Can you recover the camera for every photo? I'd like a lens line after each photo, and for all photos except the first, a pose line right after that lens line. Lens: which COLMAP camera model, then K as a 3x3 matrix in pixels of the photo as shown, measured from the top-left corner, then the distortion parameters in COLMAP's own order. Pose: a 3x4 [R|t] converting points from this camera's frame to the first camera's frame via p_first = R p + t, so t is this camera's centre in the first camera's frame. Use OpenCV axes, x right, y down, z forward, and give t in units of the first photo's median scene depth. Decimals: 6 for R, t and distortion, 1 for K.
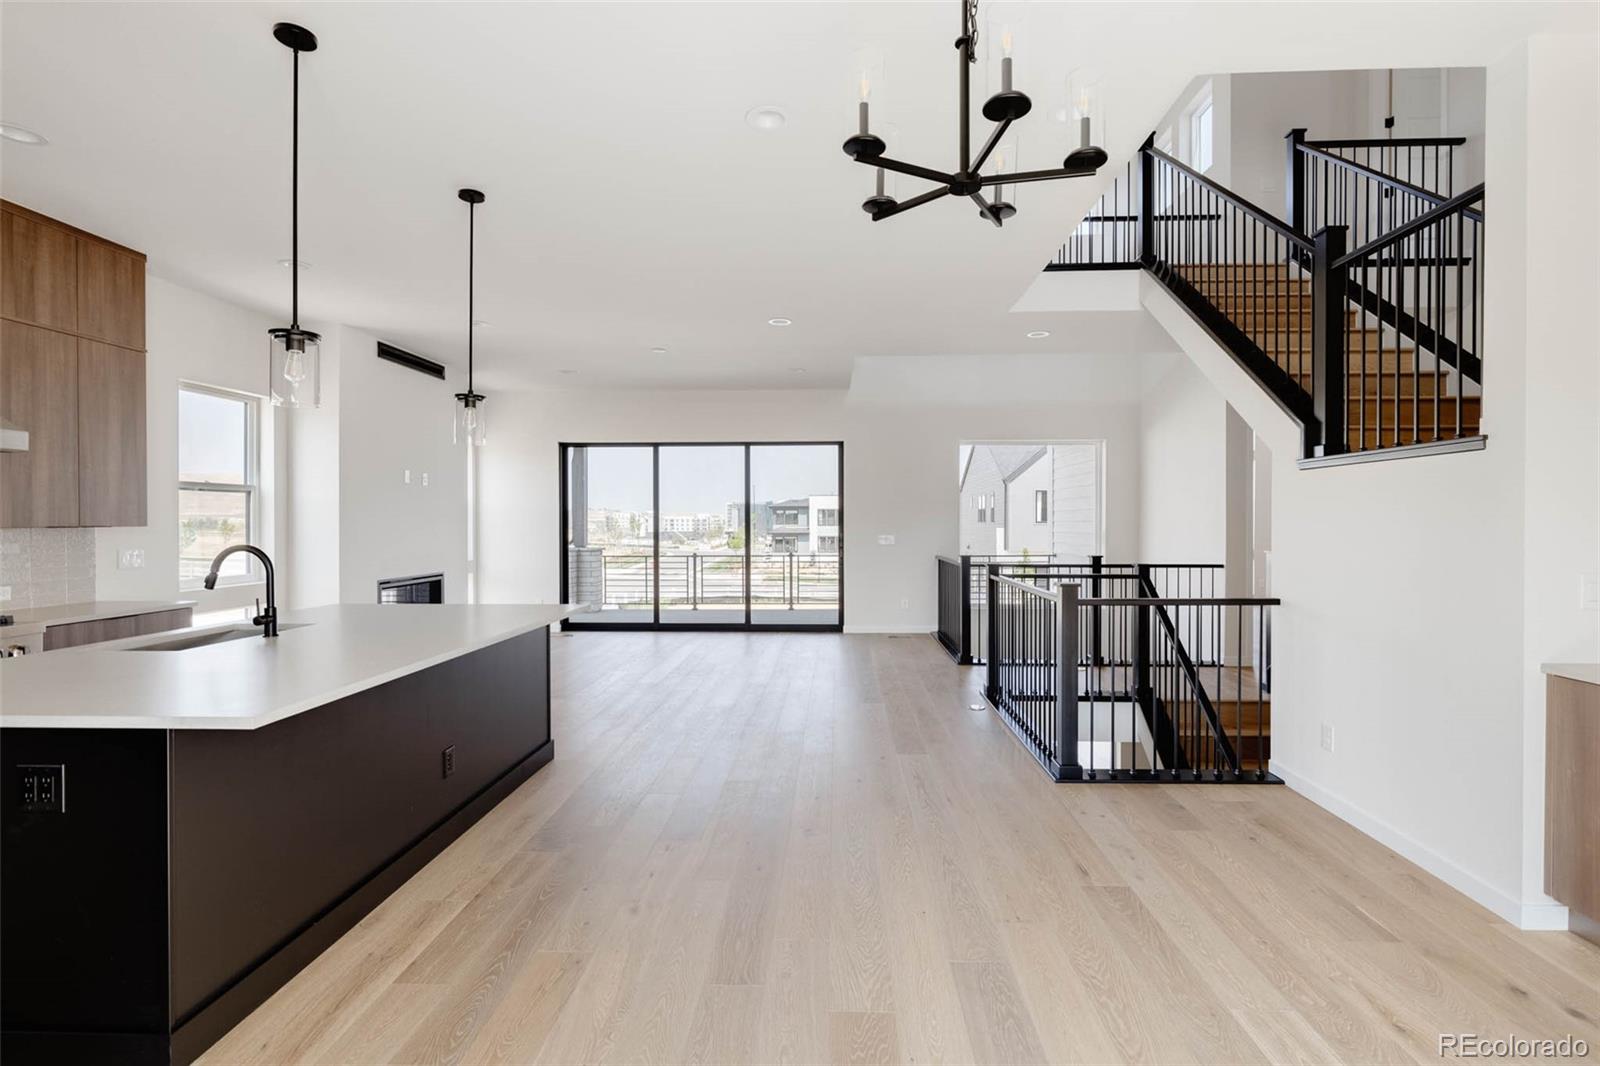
lens RADIAL K [[750.7, 0, 803.1], [0, 750.7, 526.3], [0, 0, 1]] dist [-0.000398, 0.000061]
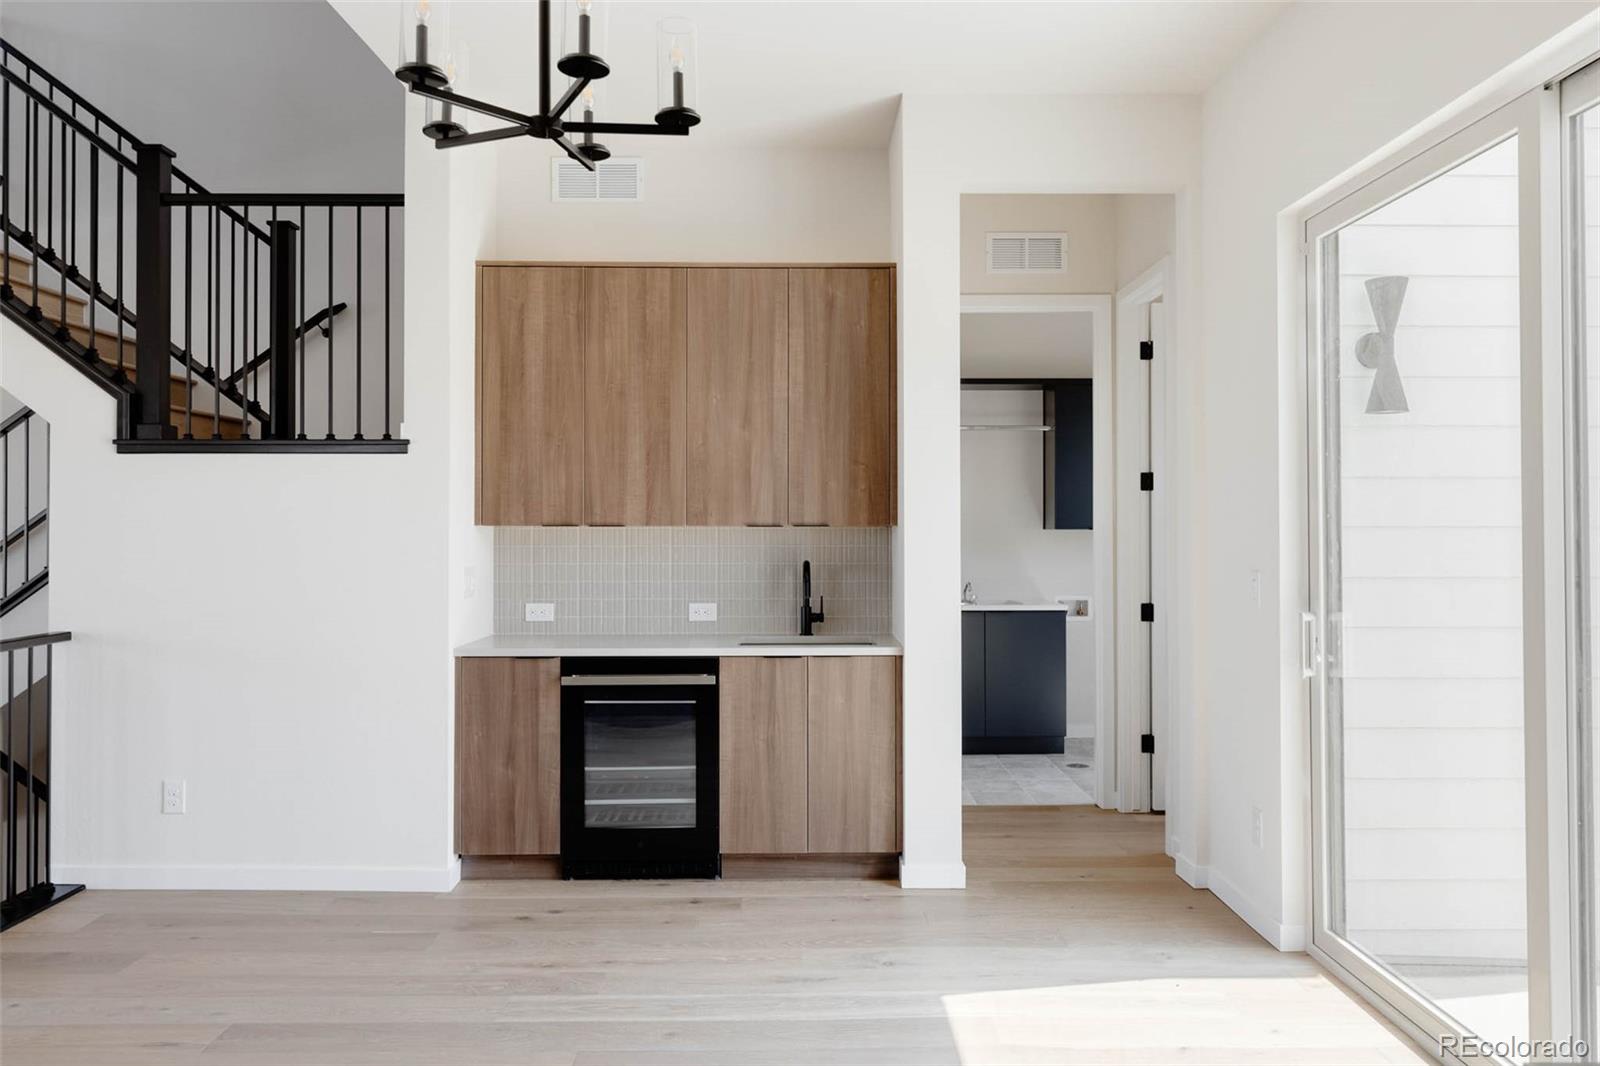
lens RADIAL K [[1229.0, 0, 800.8], [0, 1229.0, 525.2], [0, 0, 1]] dist [0.000041, 0.000291]
pose [[-0.047133, 0.000819, 0.998888, -0.902813], [0.010150, 0.999948, -0.000341, 0.003939], [-0.998837, 0.010123, -0.047139, 0.581231]]
